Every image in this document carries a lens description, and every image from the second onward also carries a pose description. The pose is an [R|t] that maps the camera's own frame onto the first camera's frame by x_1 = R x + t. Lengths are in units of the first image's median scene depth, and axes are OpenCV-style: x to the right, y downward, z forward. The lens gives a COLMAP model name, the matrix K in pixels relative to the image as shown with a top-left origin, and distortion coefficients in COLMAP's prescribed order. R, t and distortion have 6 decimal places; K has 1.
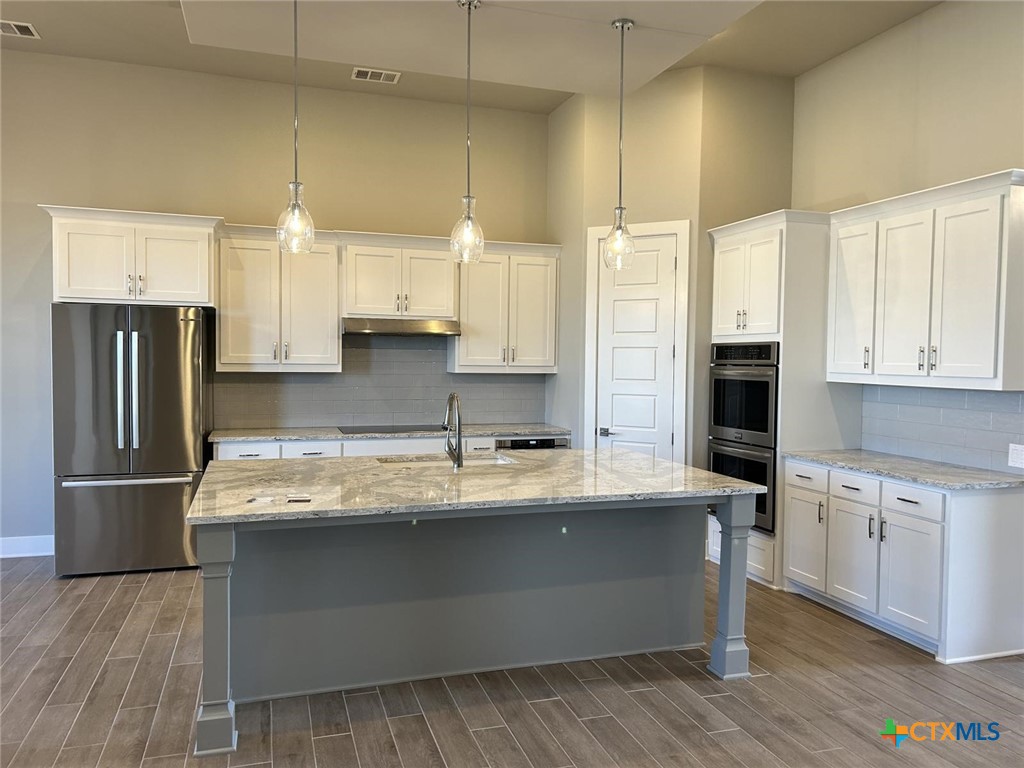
lens RADIAL K [[768.5, 0, 519.5], [0, 768.5, 382.0], [0, 0, 1]] dist [0.076222, -0.093908]
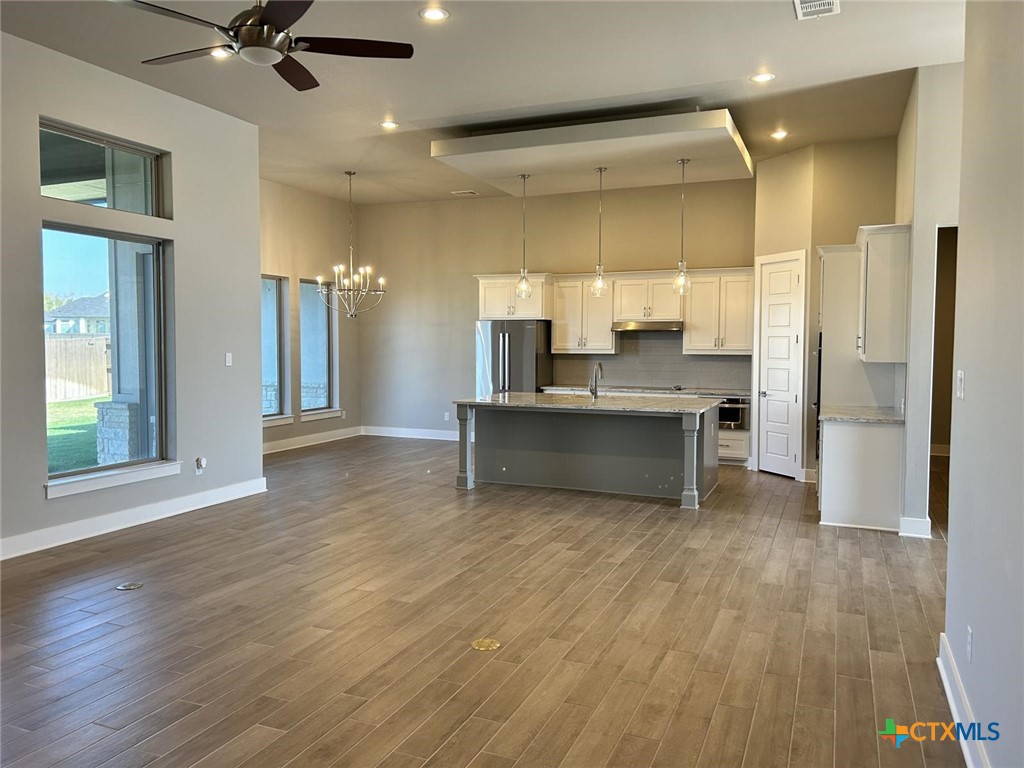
lens RADIAL K [[768.5, 0, 511.5], [0, 768.5, 371.3], [0, 0, 1]] dist [0.076222, -0.093908]
pose [[0.750224, 0.016031, -0.660989, 0.758424], [-0.017191, 0.999841, 0.004739, 0.023280], [0.660960, 0.007808, 0.750381, -0.457224]]
